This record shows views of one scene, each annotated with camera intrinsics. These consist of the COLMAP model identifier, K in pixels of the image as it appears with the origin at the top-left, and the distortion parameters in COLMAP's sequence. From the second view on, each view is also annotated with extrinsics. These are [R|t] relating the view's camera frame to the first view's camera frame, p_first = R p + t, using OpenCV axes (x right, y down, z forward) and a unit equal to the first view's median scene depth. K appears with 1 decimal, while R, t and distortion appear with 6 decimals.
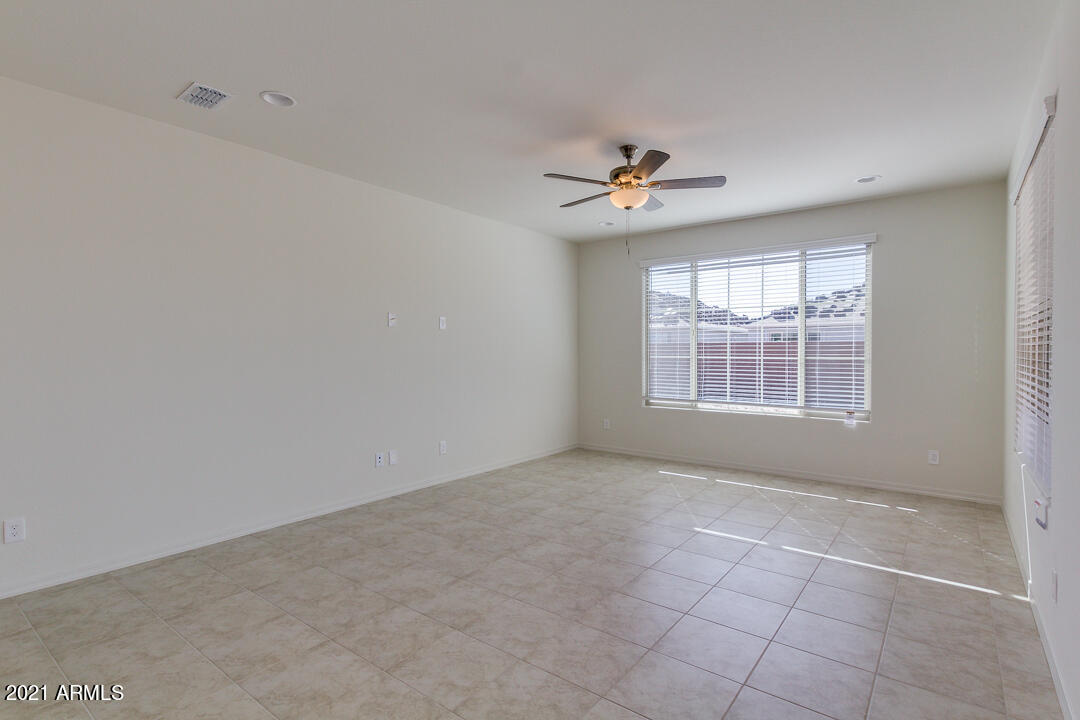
lens RADIAL K [[528.8, 0, 540.0], [0, 528.8, 360.0], [0, 0, 1]] dist [0.011759, -0.001418]
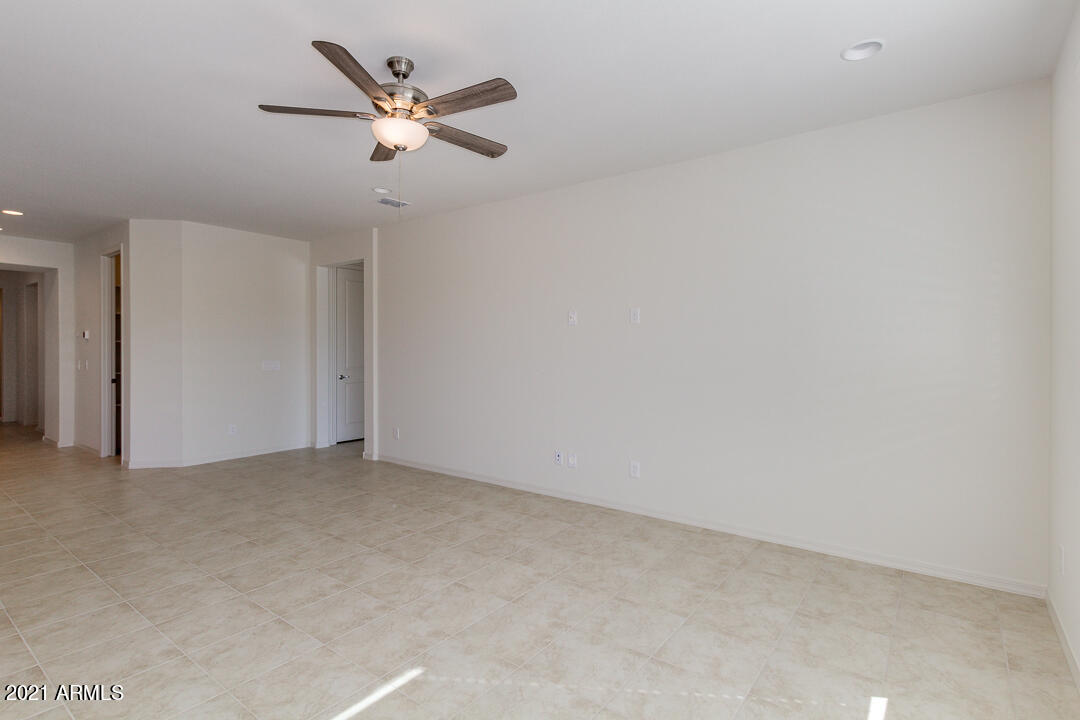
lens RADIAL K [[528.8, 0, 540.0], [0, 528.8, 360.0], [0, 0, 1]] dist [0.011759, -0.001418]
pose [[0.008748, 0.019722, -0.999767, 0.567606], [-0.034387, 0.999220, 0.019411, -0.011731], [0.999370, 0.034209, 0.009419, 0.782314]]
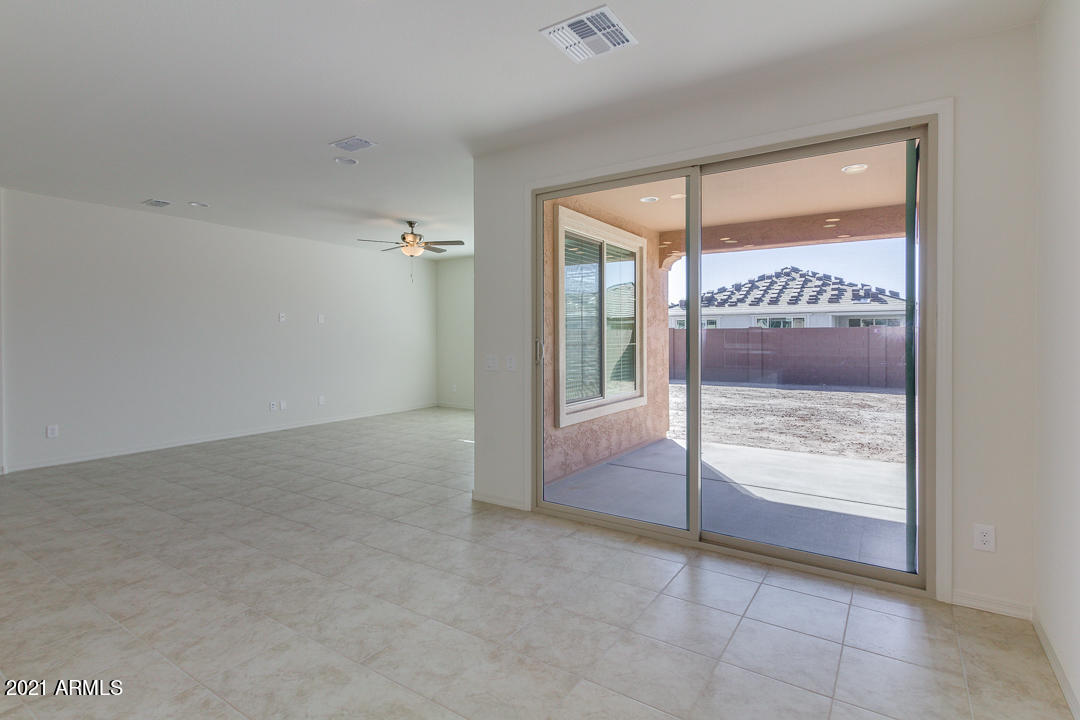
lens RADIAL K [[512.7, 0, 535.7], [0, 512.7, 341.5], [0, 0, 1]] dist [0.014876, -0.000160]
pose [[0.996502, -0.002796, 0.083518, 0.287724], [0.003411, 0.999968, -0.007219, 0.007657], [-0.083495, 0.007479, 0.996480, -0.490478]]
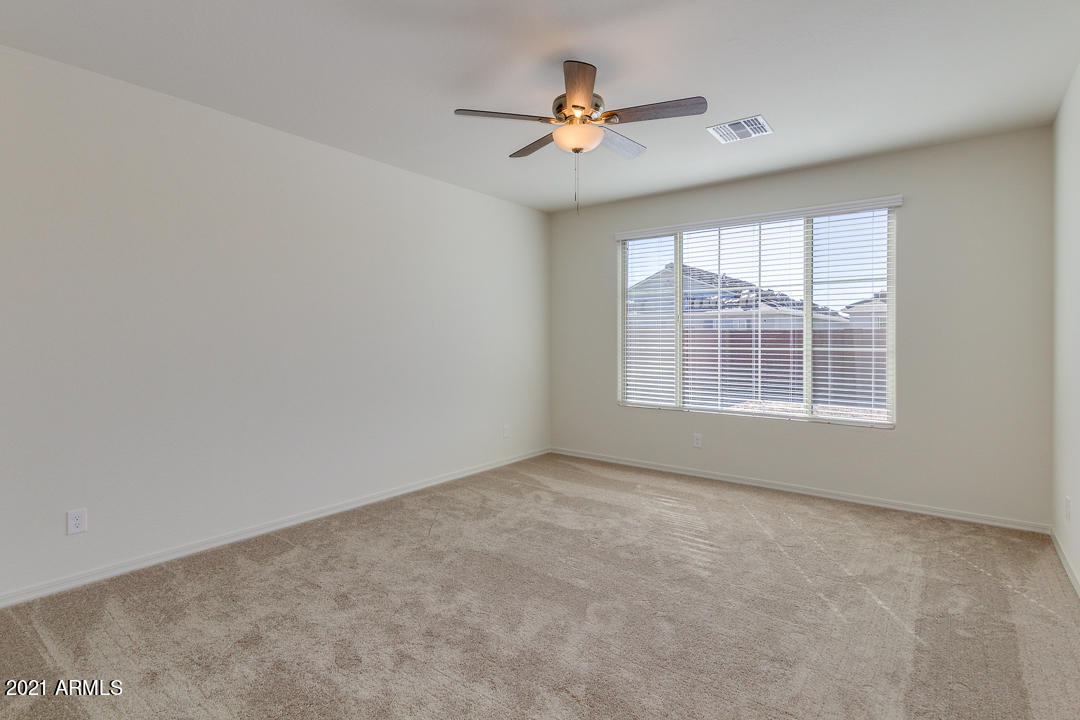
lens RADIAL K [[560.8, 0, 538.2], [0, 560.8, 341.5], [0, 0, 1]] dist [0.026341, -0.000328]
pose [[0.999993, 0.003739, 0.000629, 0.081254], [-0.003729, 0.999876, -0.015327, -0.000141], [-0.000686, 0.015324, 0.999882, 0.139936]]
